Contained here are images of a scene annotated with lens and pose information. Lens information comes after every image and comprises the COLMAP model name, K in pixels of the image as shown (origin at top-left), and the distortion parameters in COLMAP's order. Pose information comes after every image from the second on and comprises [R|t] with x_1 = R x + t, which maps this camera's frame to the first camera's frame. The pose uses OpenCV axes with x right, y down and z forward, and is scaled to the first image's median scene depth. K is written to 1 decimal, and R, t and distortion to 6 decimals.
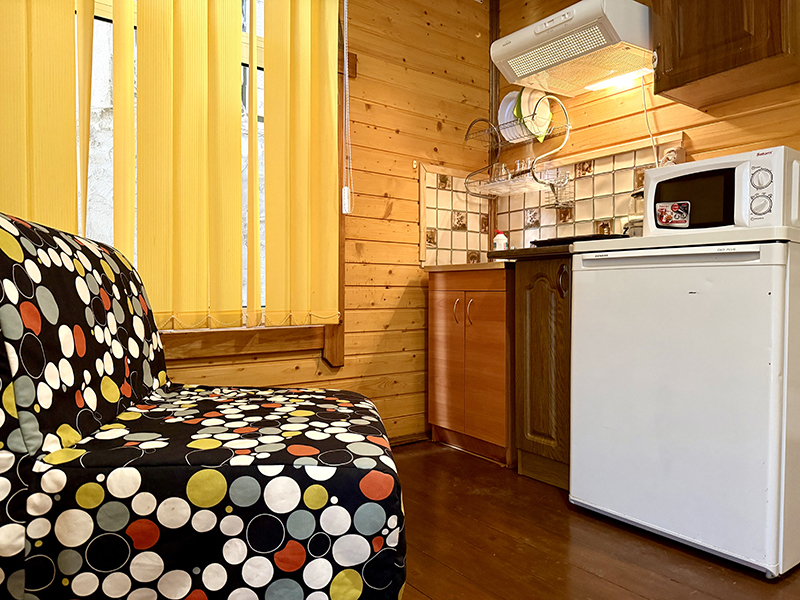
lens RADIAL K [[565.6, 0, 387.5], [0, 565.6, 301.9], [0, 0, 1]] dist [0.065645, -0.089335]
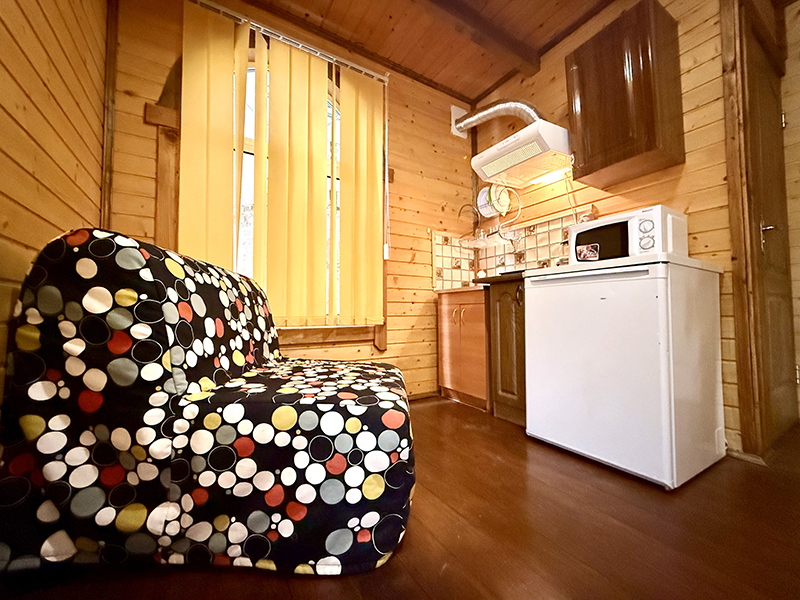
lens RADIAL K [[321.5, 0, 393.0], [0, 321.5, 299.0], [0, 0, 1]] dist [0.002669, -0.000521]
pose [[0.996272, -0.012968, -0.085290, 0.025139], [0.007757, 0.998099, -0.061142, 0.023548], [0.085921, 0.060253, 0.994478, 0.053195]]
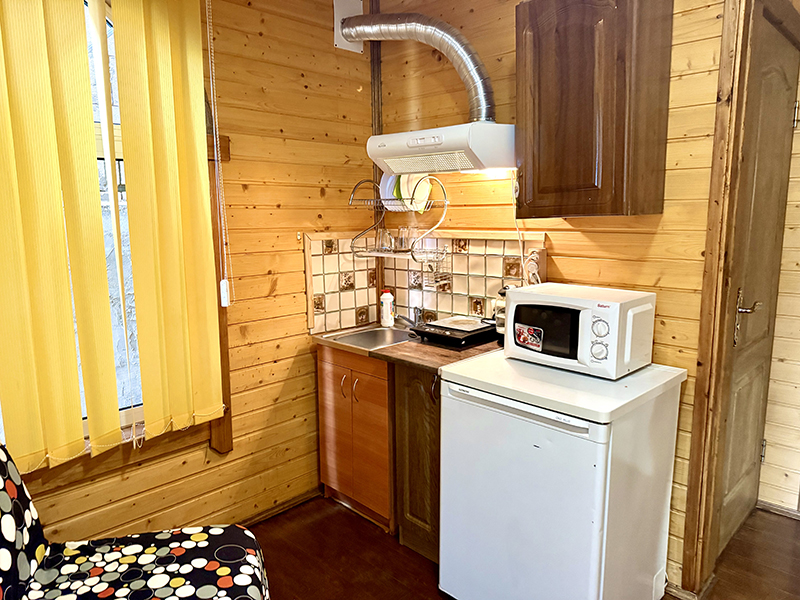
lens RADIAL K [[565.6, 0, 390.4], [0, 565.6, 298.5], [0, 0, 1]] dist [0.065645, -0.089335]
pose [[0.987354, -0.040749, 0.153204, 0.059856], [0.018723, 0.989610, 0.142554, -0.322984], [-0.157421, -0.137882, 0.977858, -0.012871]]
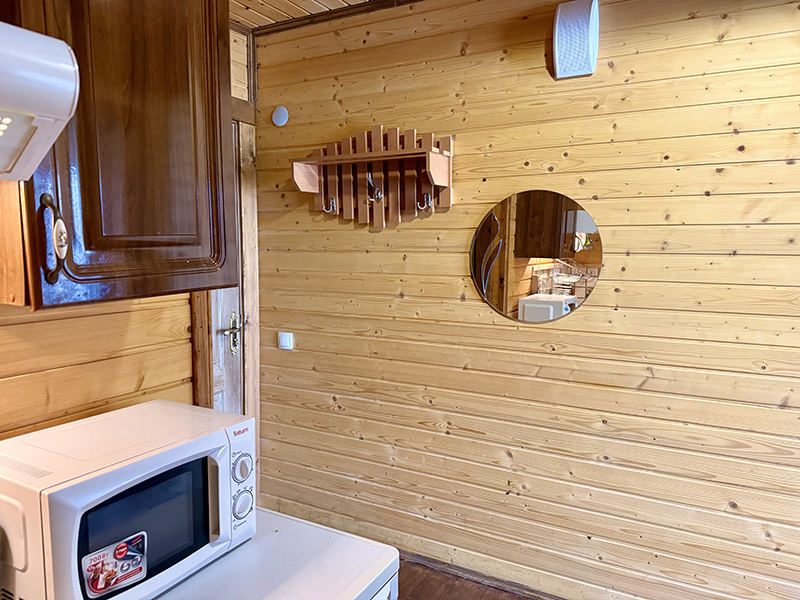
lens RADIAL K [[565.6, 0, 396.5], [0, 565.6, 299.8], [0, 0, 1]] dist [0.065645, -0.089335]
pose [[-0.434538, -0.097407, 0.895370, -0.017109], [0.001209, 0.994070, 0.108732, -0.361537], [-0.900652, 0.048331, -0.431844, 0.824132]]
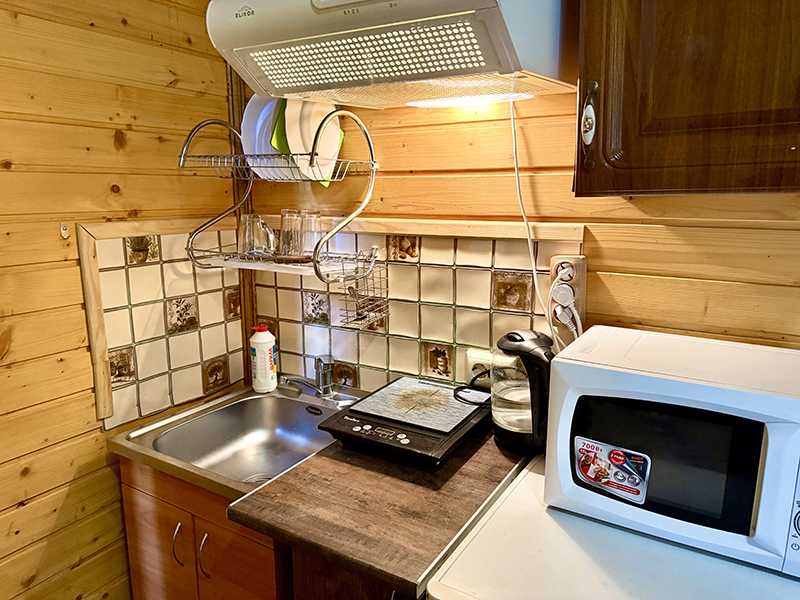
lens RADIAL K [[565.6, 0, 395.9], [0, 565.6, 292.6], [0, 0, 1]] dist [0.065645, -0.089335]
pose [[0.919119, -0.077237, 0.386336, 0.134002], [0.010570, 0.985077, 0.171790, -0.320083], [-0.393839, -0.153812, 0.906219, 0.552465]]
